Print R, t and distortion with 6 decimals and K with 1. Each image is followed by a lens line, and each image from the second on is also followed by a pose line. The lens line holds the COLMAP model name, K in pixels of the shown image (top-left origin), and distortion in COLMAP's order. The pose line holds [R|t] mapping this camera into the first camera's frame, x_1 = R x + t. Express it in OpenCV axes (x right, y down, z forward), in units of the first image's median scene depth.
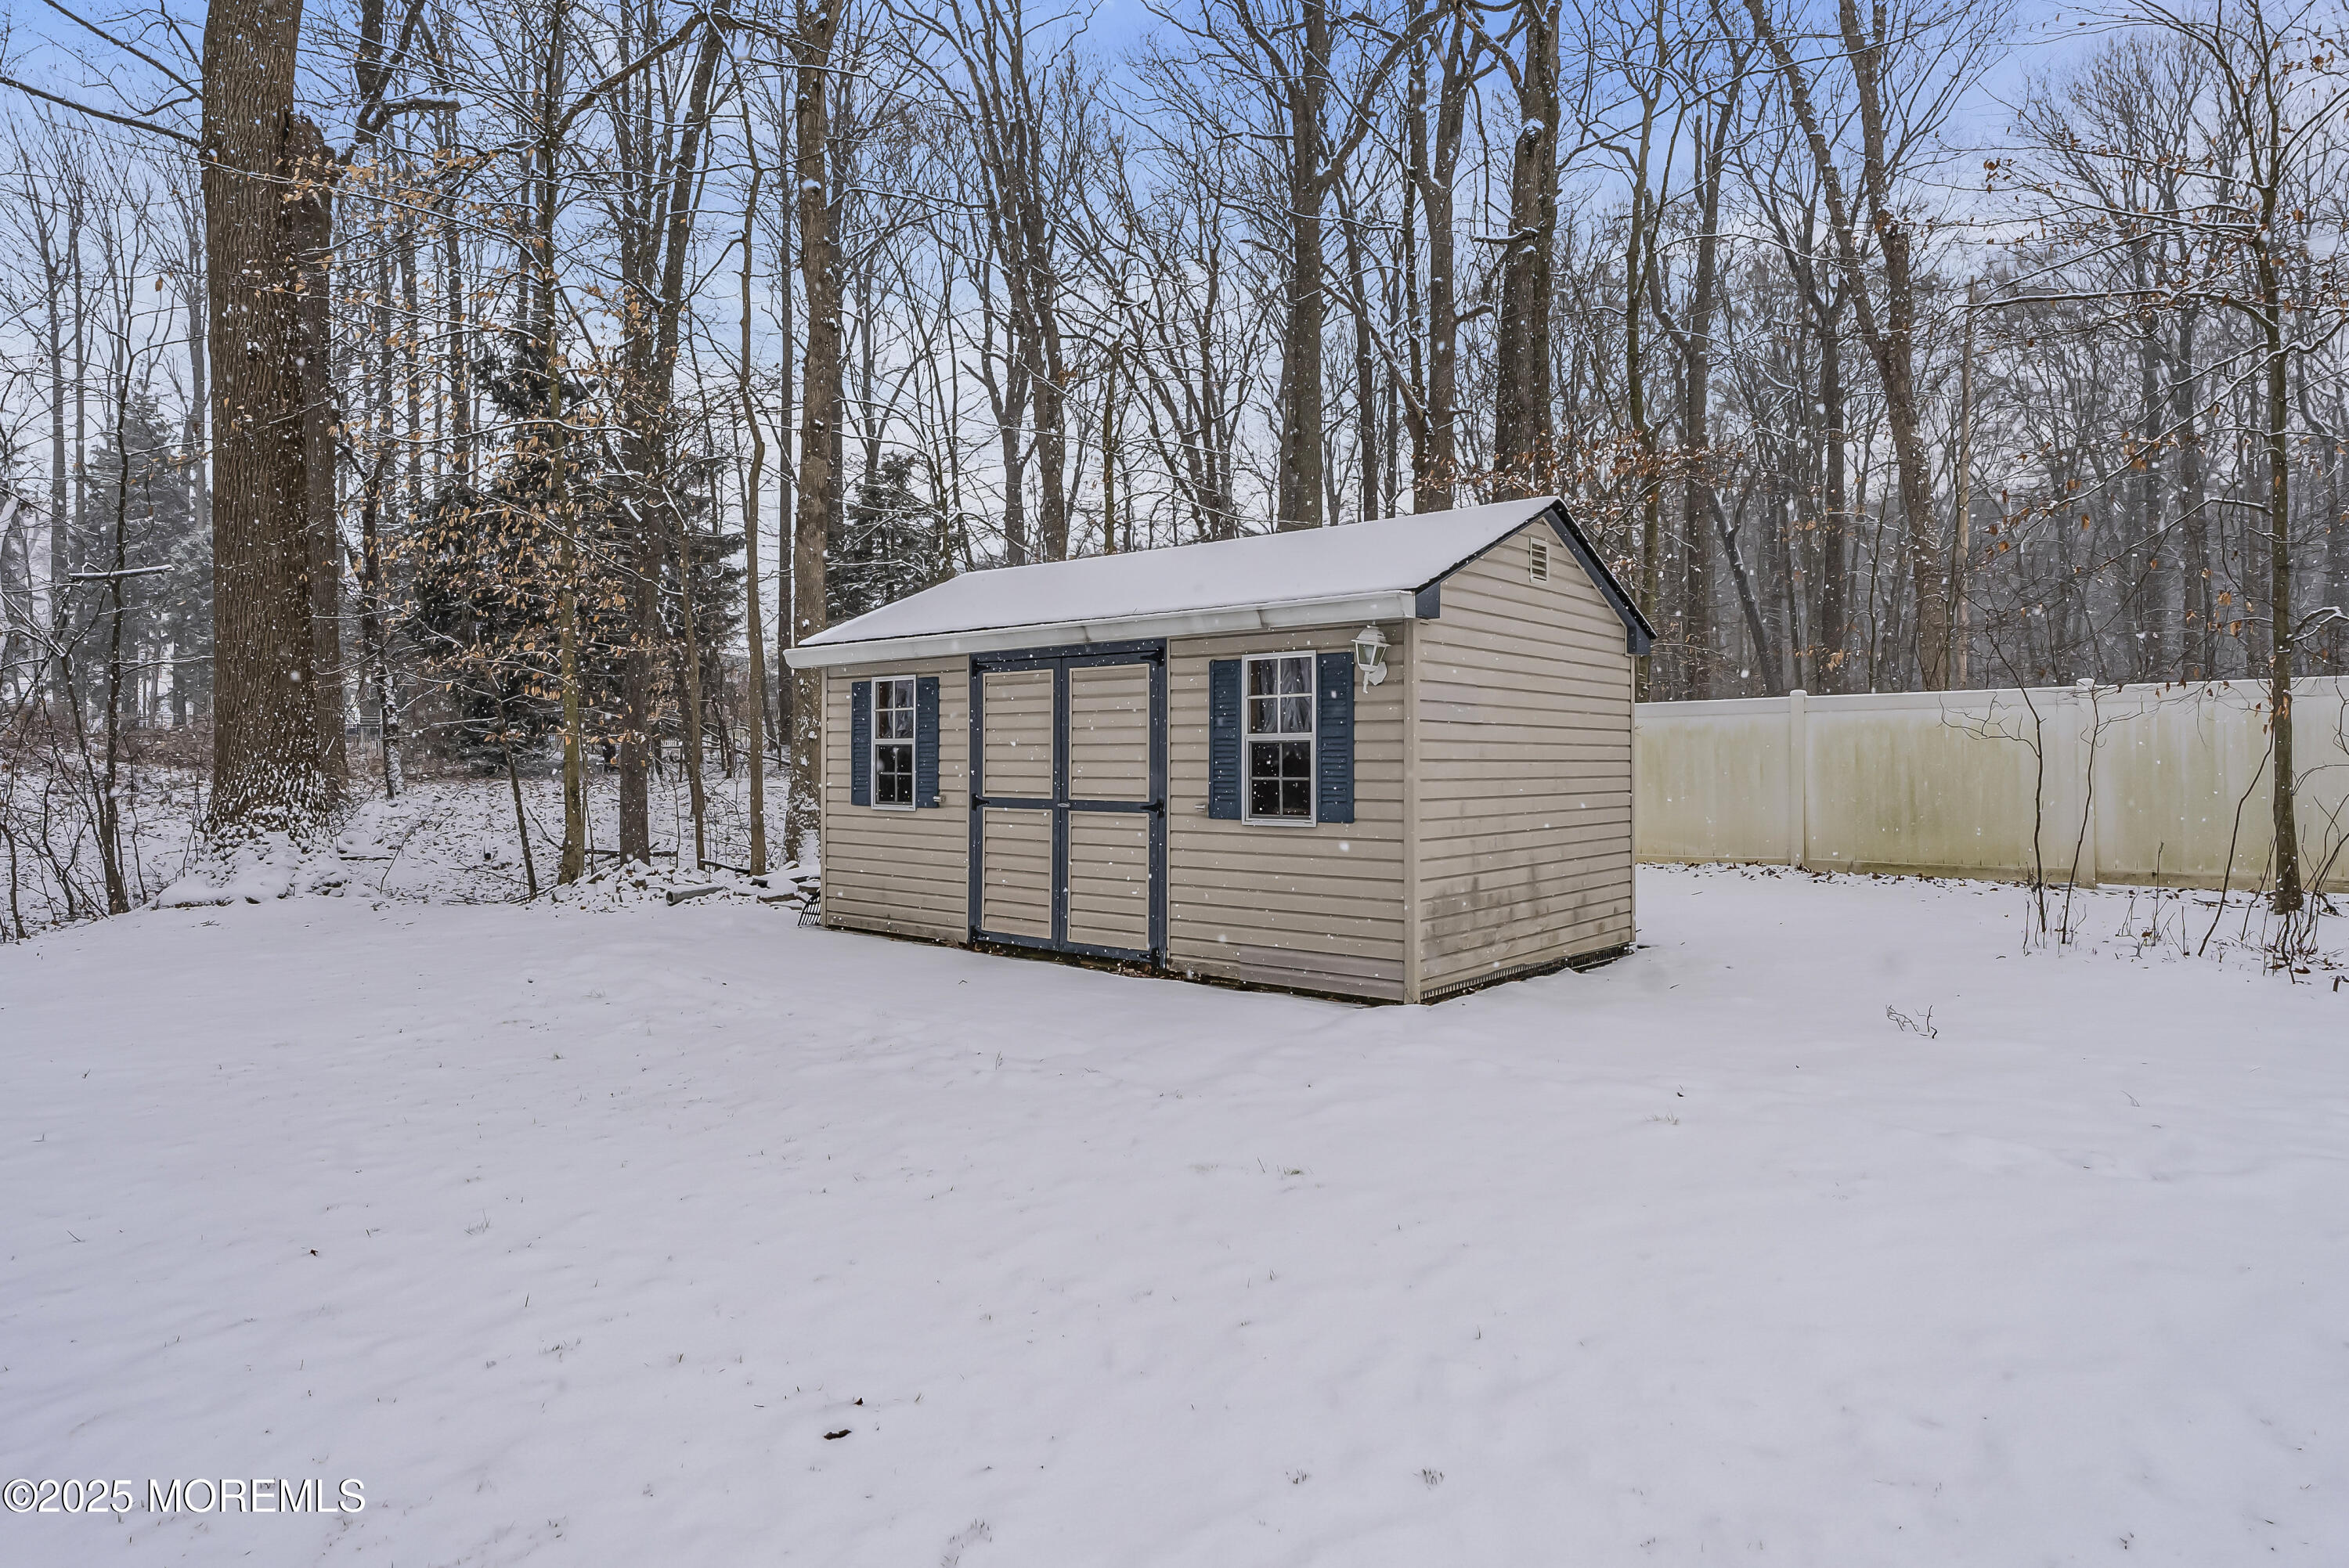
lens RADIAL K [[1343.7, 0, 1175.0], [0, 1343.7, 776.2], [0, 0, 1]] dist [-0.000624, -0.000083]
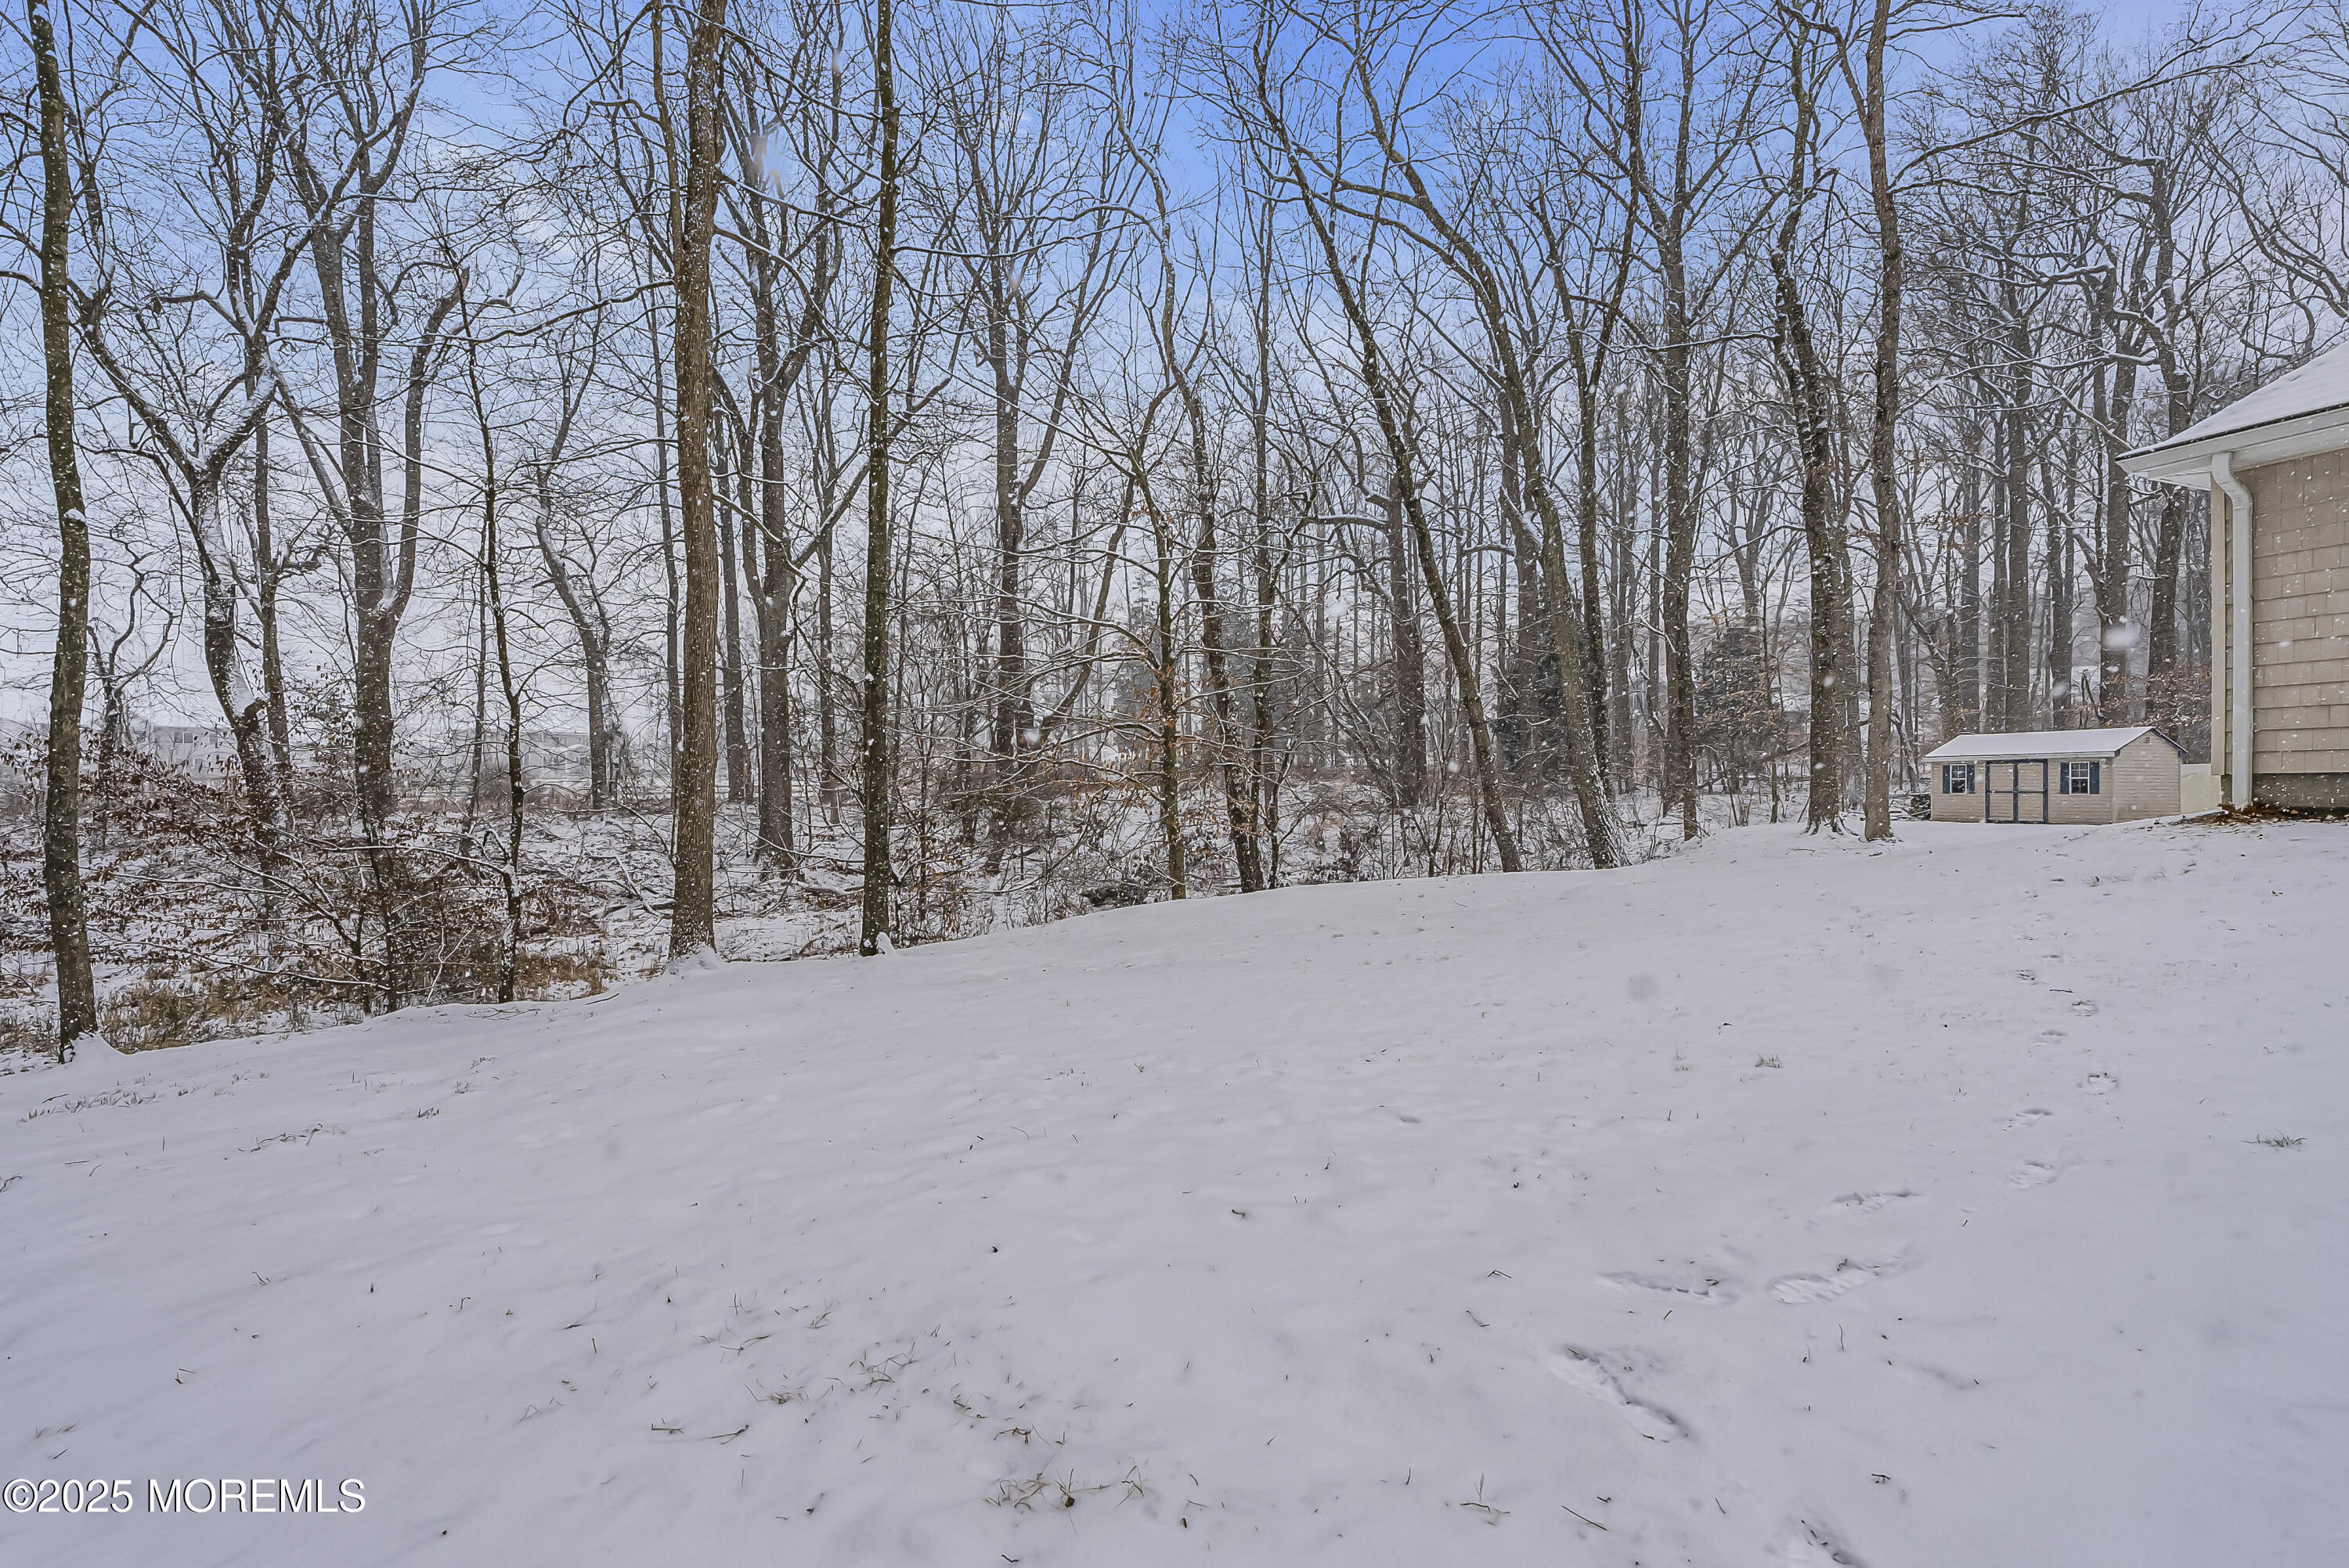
lens RADIAL K [[1066.1, 0, 1167.8], [0, 1066.1, 794.3], [0, 0, 1]] dist [0.002813, 0.000283]
pose [[0.865602, 0.000828, -0.500733, -0.840667], [-0.002994, 0.999989, -0.003522, 0.054481], [0.500724, 0.004548, 0.865595, -4.035379]]
